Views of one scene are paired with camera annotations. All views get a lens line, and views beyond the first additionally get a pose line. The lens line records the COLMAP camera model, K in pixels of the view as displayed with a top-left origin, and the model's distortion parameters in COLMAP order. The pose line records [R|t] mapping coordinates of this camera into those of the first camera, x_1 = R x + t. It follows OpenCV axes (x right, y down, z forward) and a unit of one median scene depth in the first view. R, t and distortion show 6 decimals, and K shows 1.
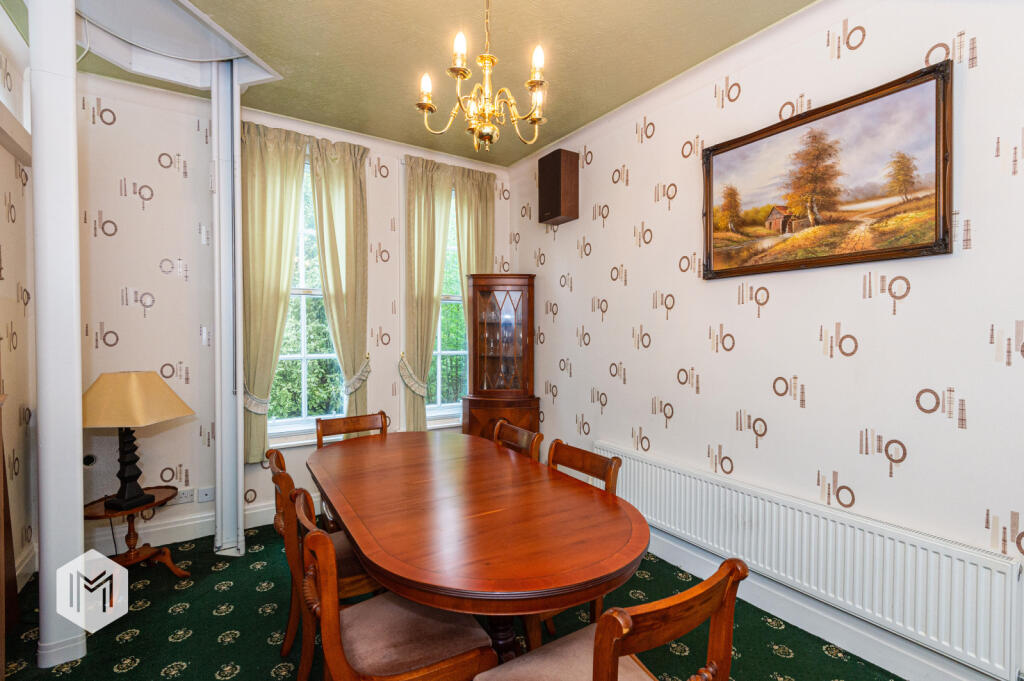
lens RADIAL K [[457.6, 0, 520.1], [0, 457.6, 336.2], [0, 0, 1]] dist [-0.003085, -0.000473]
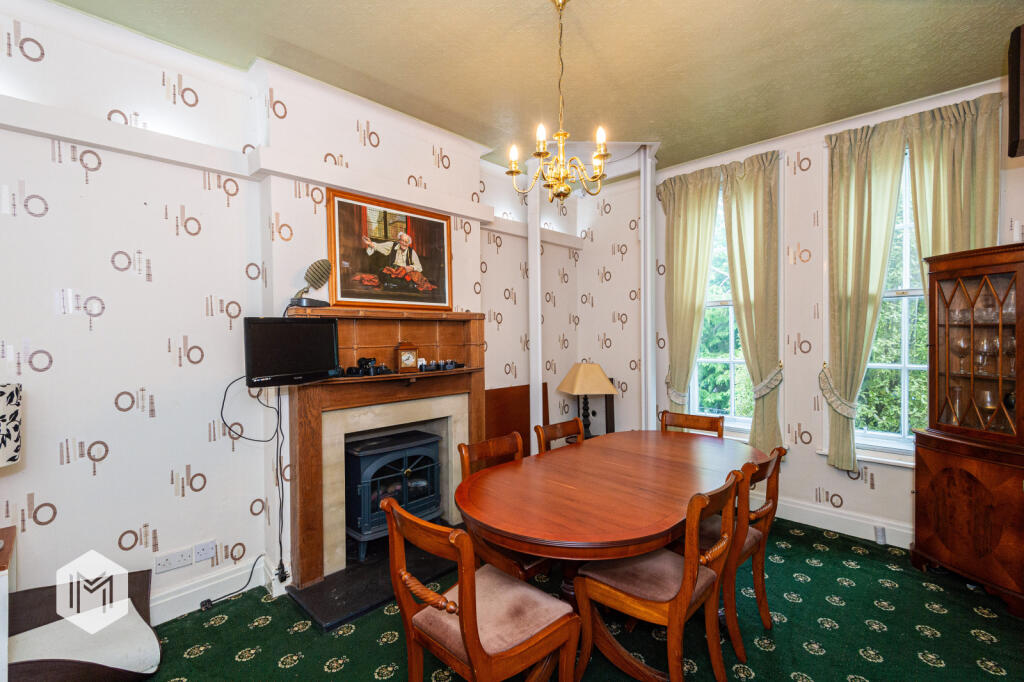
lens RADIAL K [[457.6, 0, 520.1], [0, 457.6, 336.7], [0, 0, 1]] dist [-0.003085, -0.000473]
pose [[0.212744, -0.000432, -0.977108, 0.505201], [-0.003630, 0.999993, -0.001233, -0.011266], [0.977101, 0.003809, 0.212741, 0.261070]]
